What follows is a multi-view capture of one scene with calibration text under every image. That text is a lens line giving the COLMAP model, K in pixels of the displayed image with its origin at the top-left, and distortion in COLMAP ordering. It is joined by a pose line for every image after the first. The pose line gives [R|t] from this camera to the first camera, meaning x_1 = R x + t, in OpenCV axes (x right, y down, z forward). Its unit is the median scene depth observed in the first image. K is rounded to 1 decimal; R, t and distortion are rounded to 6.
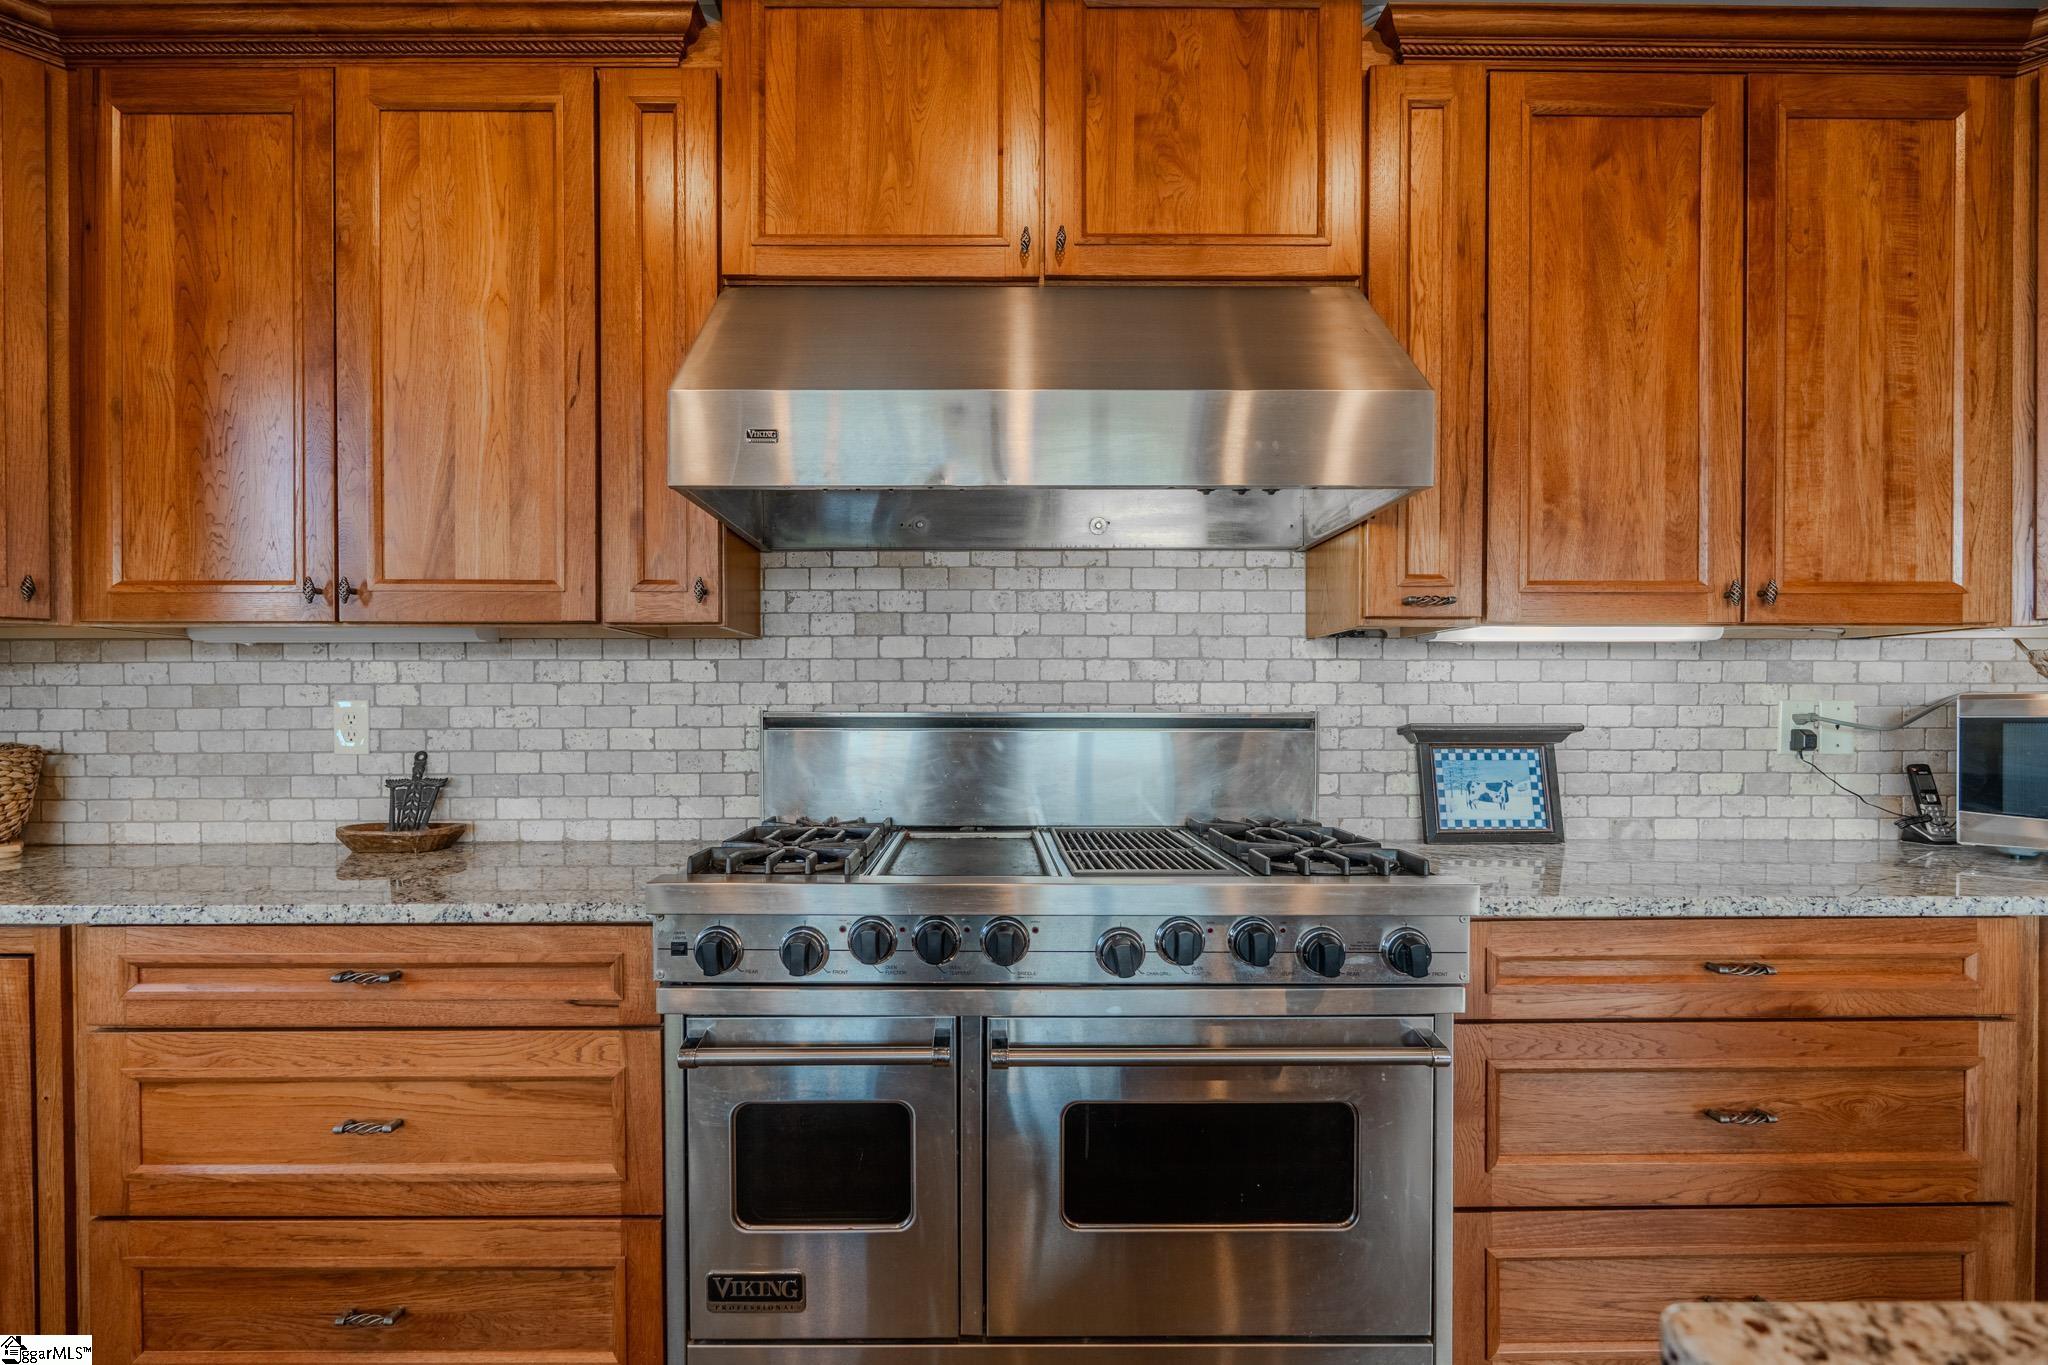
lens RADIAL K [[899.9, 0, 1019.1], [0, 899.9, 686.2], [0, 0, 1]] dist [-0.001696, -0.000946]
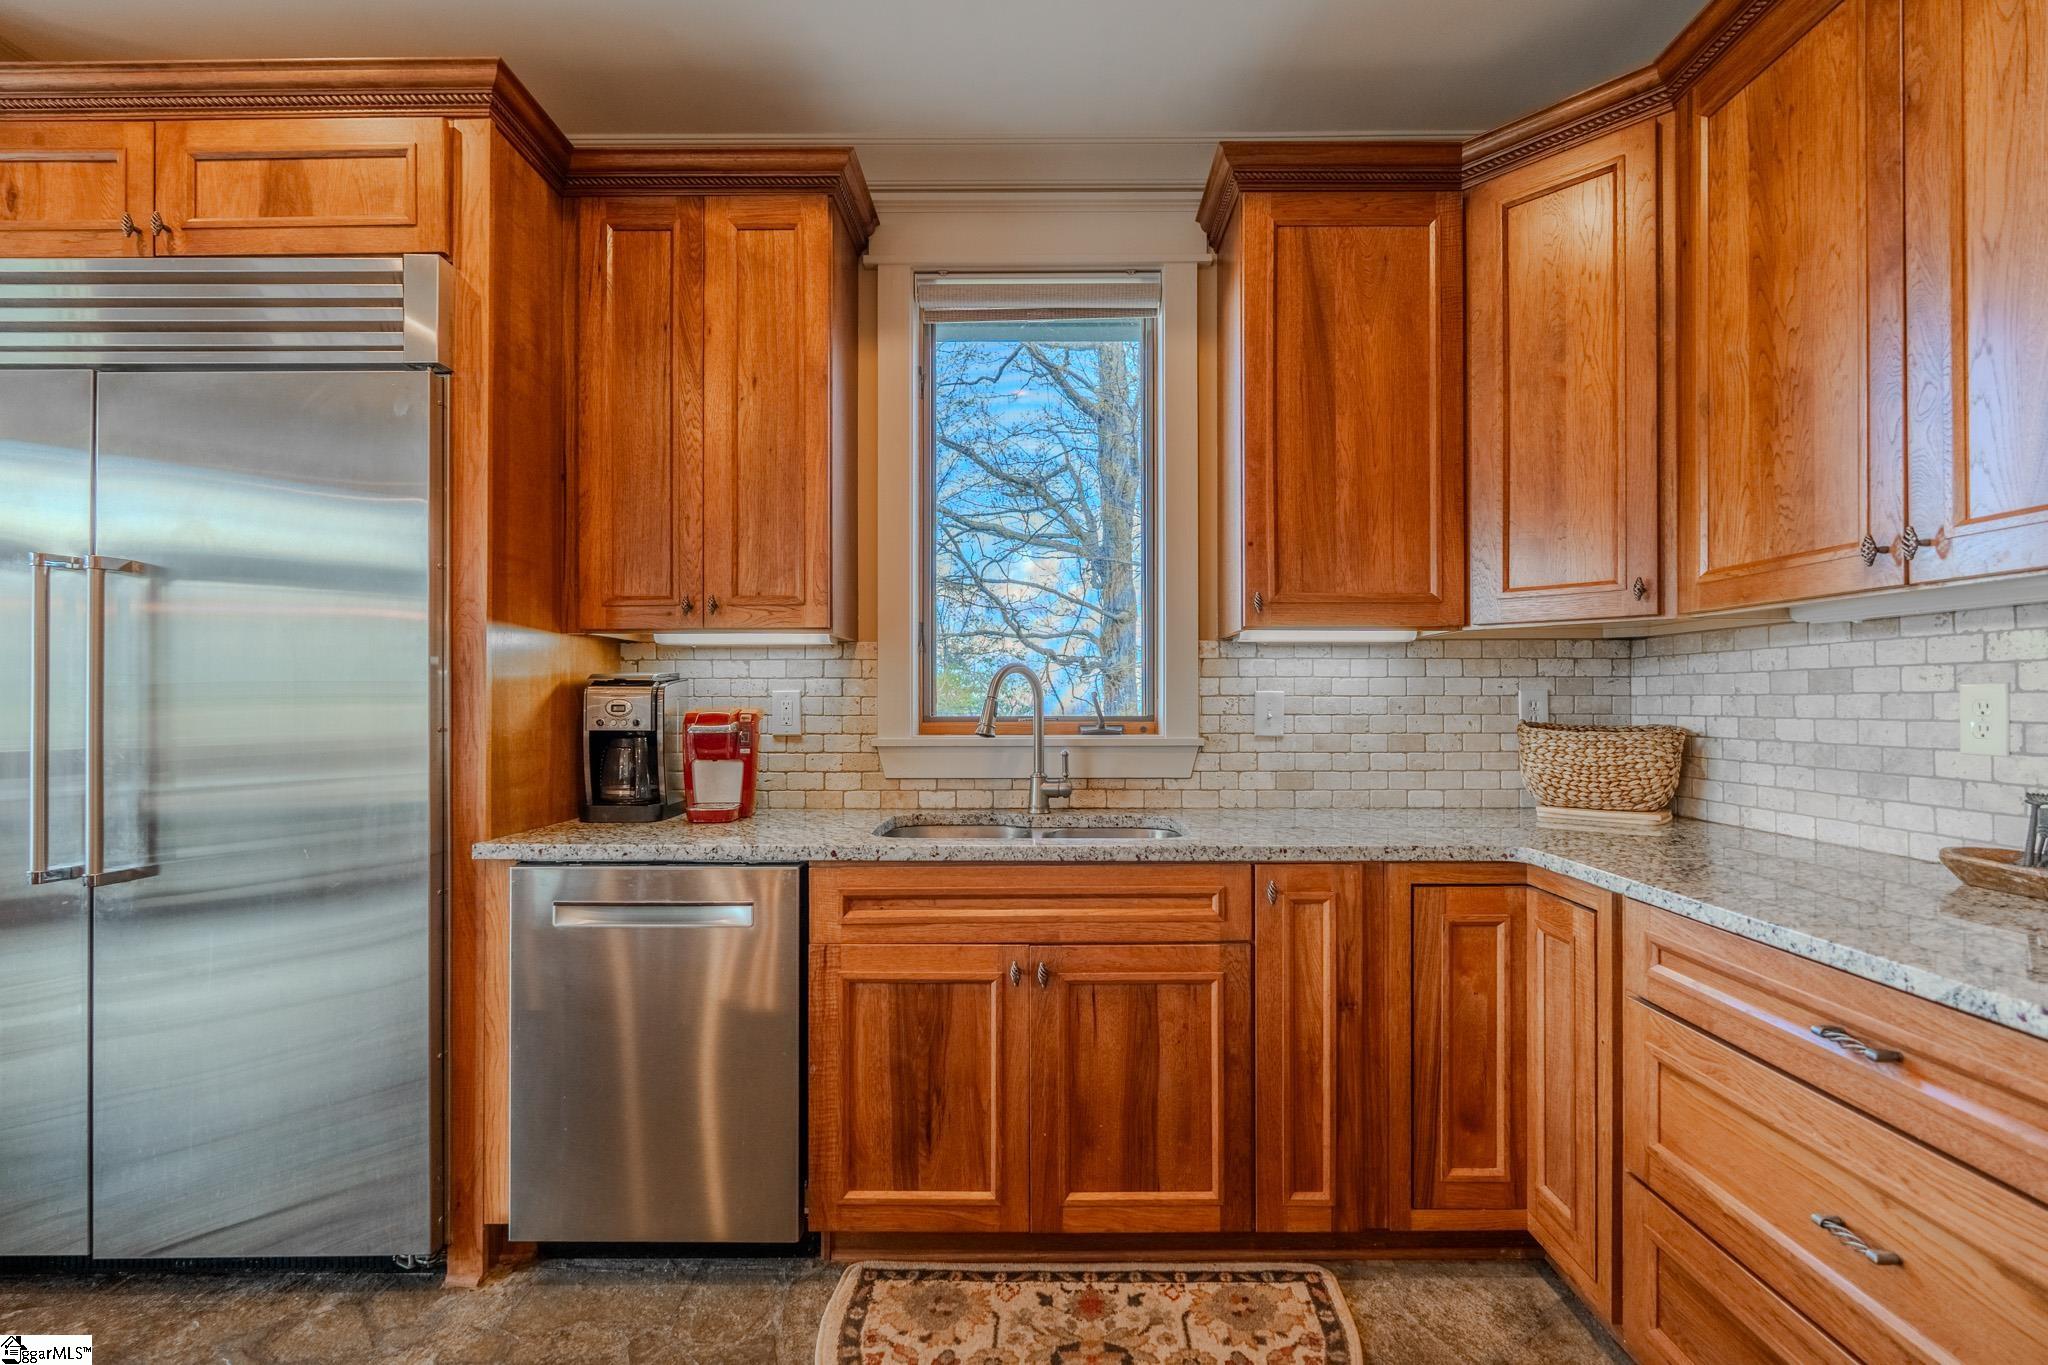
lens RADIAL K [[899.9, 0, 1019.1], [0, 899.9, 686.2], [0, 0, 1]] dist [-0.001696, -0.000946]
pose [[-0.029239, -0.011169, -0.999510, 0.047473], [0.025538, 0.999603, -0.011917, 0.006613], [0.999246, -0.025874, -0.028942, 0.228425]]
